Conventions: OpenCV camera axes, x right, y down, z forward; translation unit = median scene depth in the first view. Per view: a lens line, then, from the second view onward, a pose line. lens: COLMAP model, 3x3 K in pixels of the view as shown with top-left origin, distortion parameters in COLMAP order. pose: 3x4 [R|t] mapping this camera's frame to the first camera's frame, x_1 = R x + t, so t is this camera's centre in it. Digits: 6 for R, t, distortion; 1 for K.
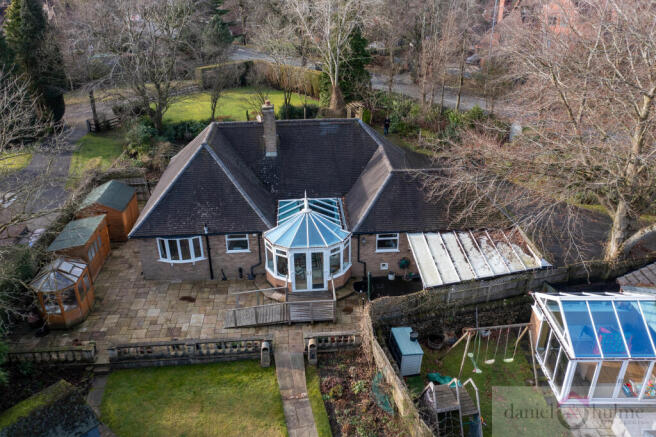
lens RADIAL K [[518.0, 0, 330.2], [0, 518.0, 215.4], [0, 0, 1]] dist [-0.008493, 0.008352]
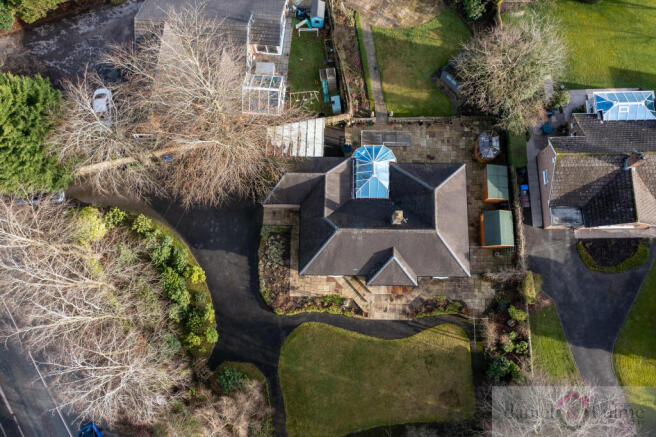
lens RADIAL K [[518.0, 0, 330.2], [0, 518.0, 215.4], [0, 0, 1]] dist [-0.008493, 0.008352]
pose [[-0.996367, -0.073285, 0.043376, 0.021605], [0.061396, -0.265185, 0.962241, -2.099663], [-0.059015, 0.961409, 0.268721, 0.751501]]
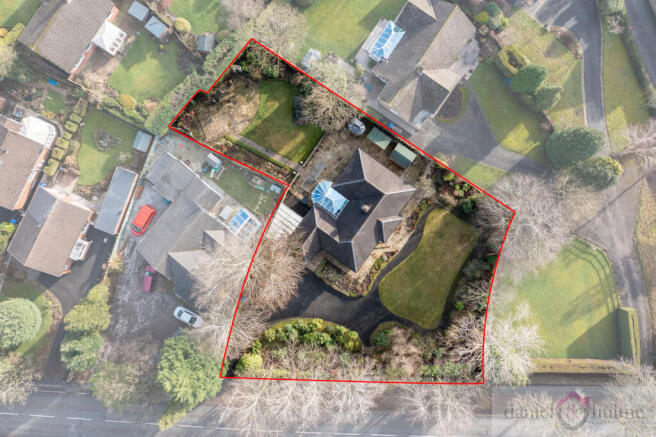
lens RADIAL K [[518.0, 0, 330.2], [0, 518.0, 215.4], [0, 0, 1]] dist [-0.008493, 0.008352]
pose [[-0.635231, 0.772127, 0.017363, -0.025128], [-0.349478, -0.307420, 0.885075, -3.024253], [0.688728, 0.556159, 0.465124, -0.372068]]
